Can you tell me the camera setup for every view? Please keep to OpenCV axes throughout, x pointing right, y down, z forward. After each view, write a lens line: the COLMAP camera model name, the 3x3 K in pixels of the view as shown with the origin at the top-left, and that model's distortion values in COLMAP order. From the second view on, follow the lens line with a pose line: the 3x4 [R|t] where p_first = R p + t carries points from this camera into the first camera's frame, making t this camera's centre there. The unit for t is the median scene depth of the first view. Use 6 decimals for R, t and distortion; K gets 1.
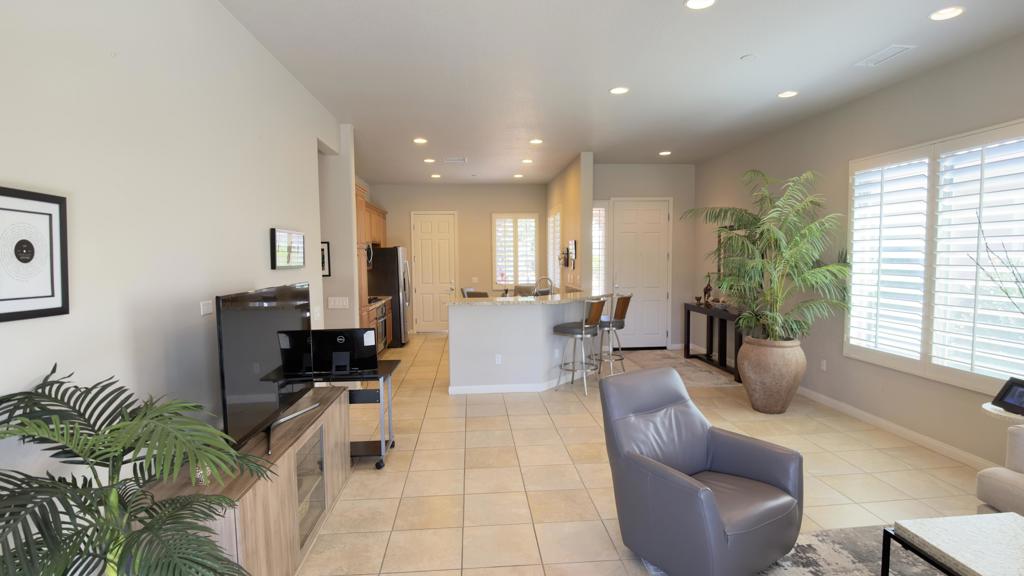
lens RADIAL K [[513.6, 0, 511.8], [0, 513.6, 289.4], [0, 0, 1]] dist [-0.000920, -0.023714]
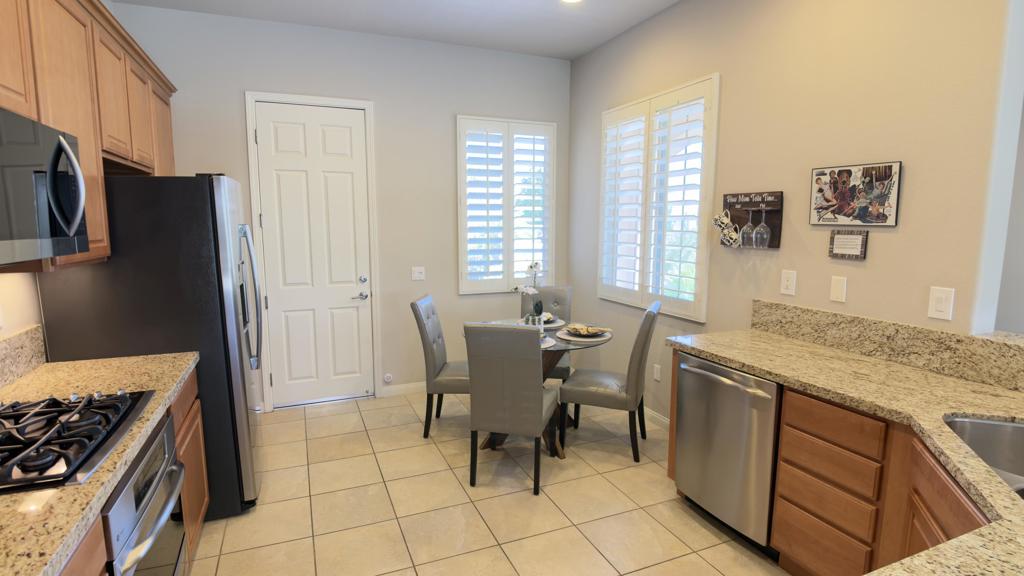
lens RADIAL K [[514.9, 0, 513.6], [0, 514.9, 291.2], [0, 0, 1]] dist [-0.035562, -0.000491]
pose [[0.948843, -0.029012, 0.314414, -0.268858], [0.007947, 0.997649, 0.068075, -0.064586], [-0.315649, -0.062094, 0.946842, 1.180858]]
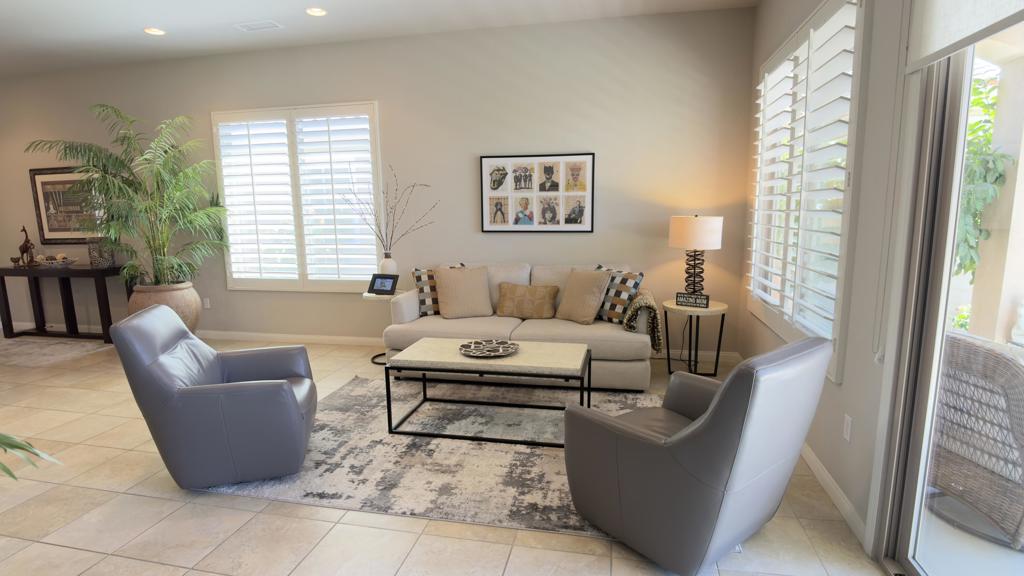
lens RADIAL K [[521.7, 0, 517.3], [0, 521.7, 296.7], [0, 0, 1]] dist [-0.029005, -0.002024]
pose [[0.276372, -0.152427, 0.948886, -0.247354], [0.070928, 0.987885, 0.138033, 0.031673], [-0.958430, 0.029154, 0.283835, 0.067202]]
